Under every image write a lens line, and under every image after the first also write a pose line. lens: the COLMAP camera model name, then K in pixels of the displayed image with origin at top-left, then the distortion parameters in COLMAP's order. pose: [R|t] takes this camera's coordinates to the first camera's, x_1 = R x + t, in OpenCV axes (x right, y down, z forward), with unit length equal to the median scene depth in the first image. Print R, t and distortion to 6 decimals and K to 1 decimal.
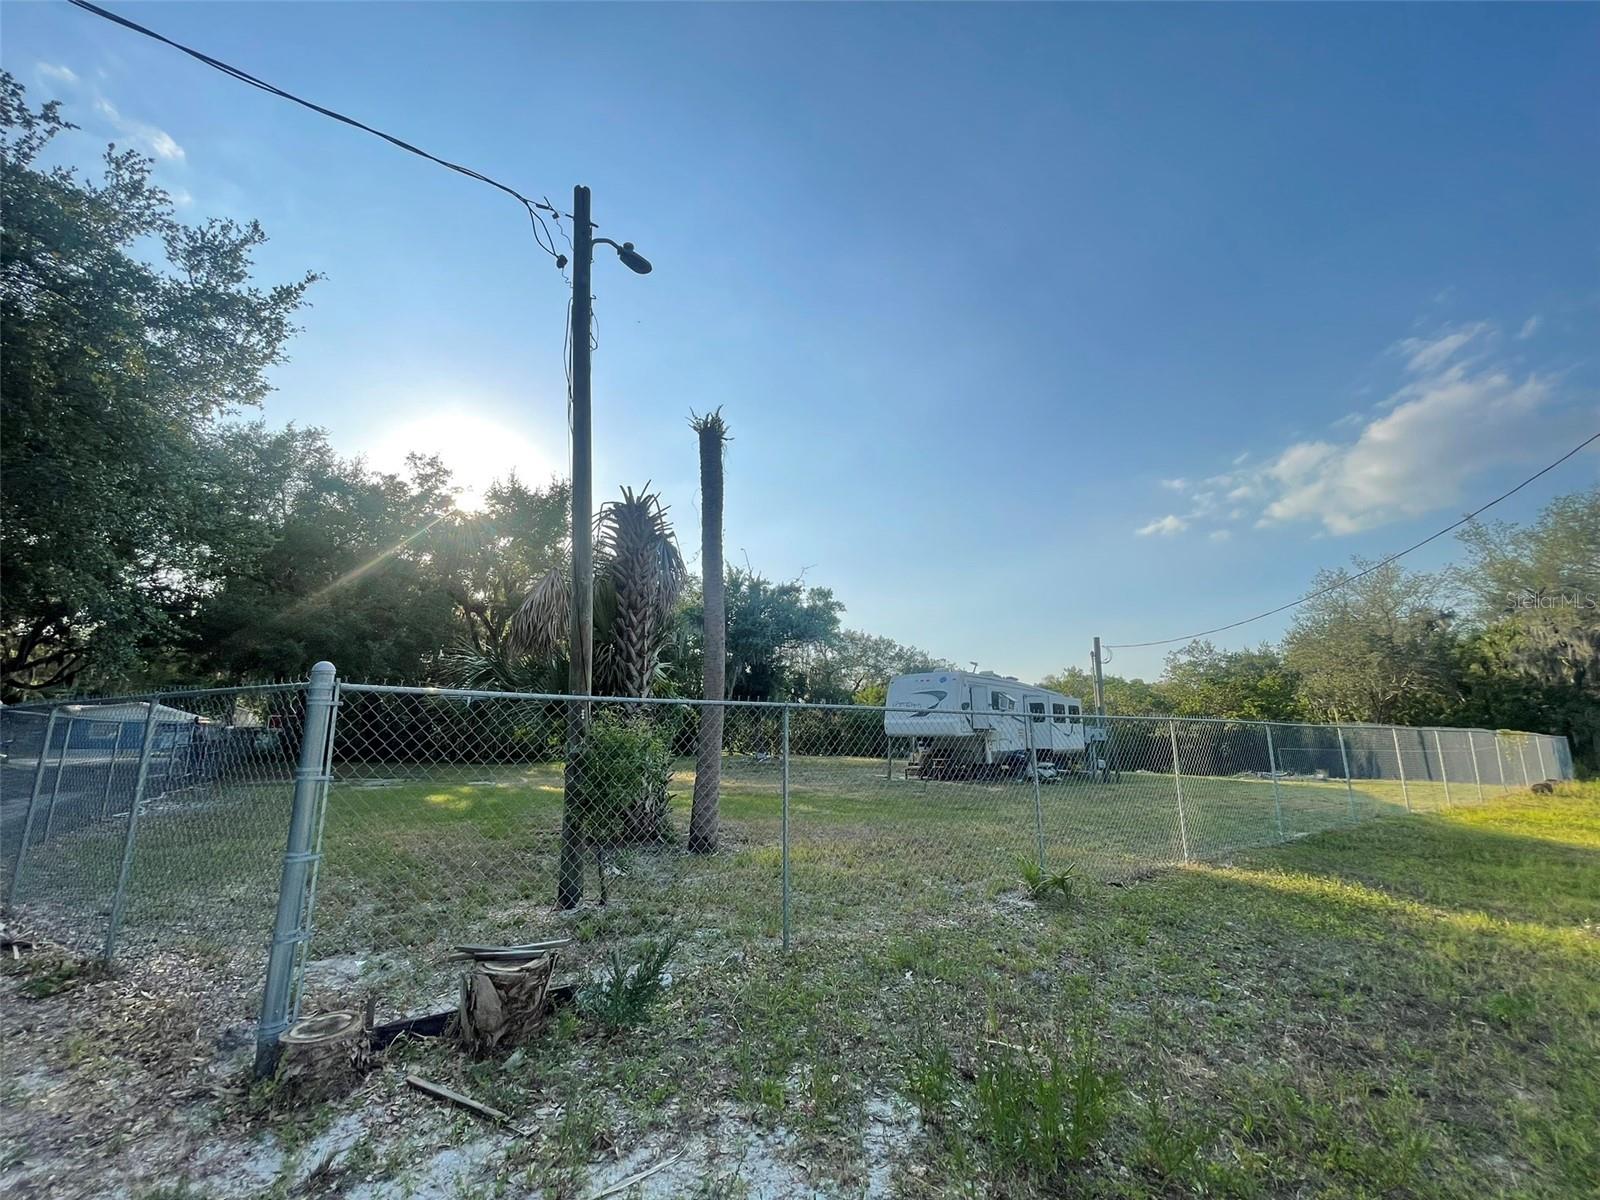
lens RADIAL K [[641.4, 0, 798.4], [0, 641.4, 570.7], [0, 0, 1]] dist [0.011214, 0.000089]
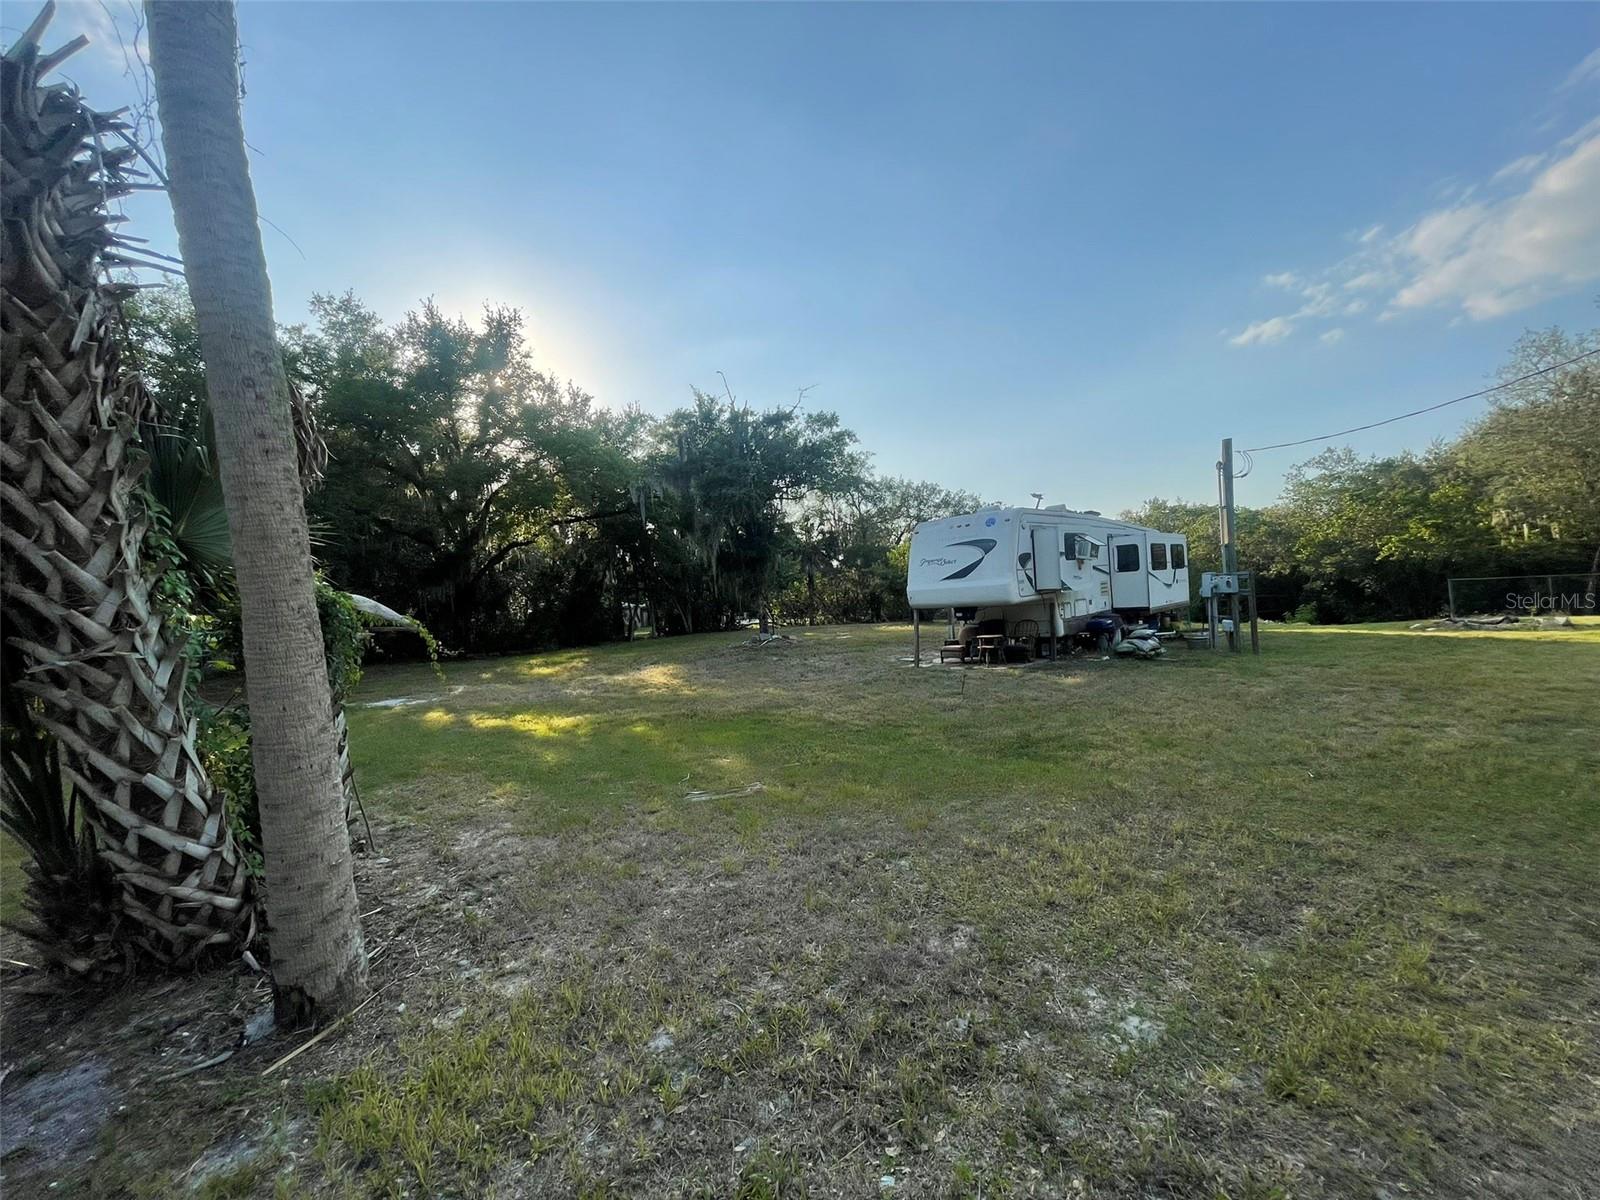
lens RADIAL K [[632.9, 0, 800.0], [0, 632.9, 600.0], [0, 0, 1]] dist [0.010438, -0.003571]
pose [[0.992881, -0.066850, -0.098578, 0.040817], [0.089918, 0.963465, 0.252290, 0.029514], [0.078110, -0.259358, 0.962617, 0.152608]]
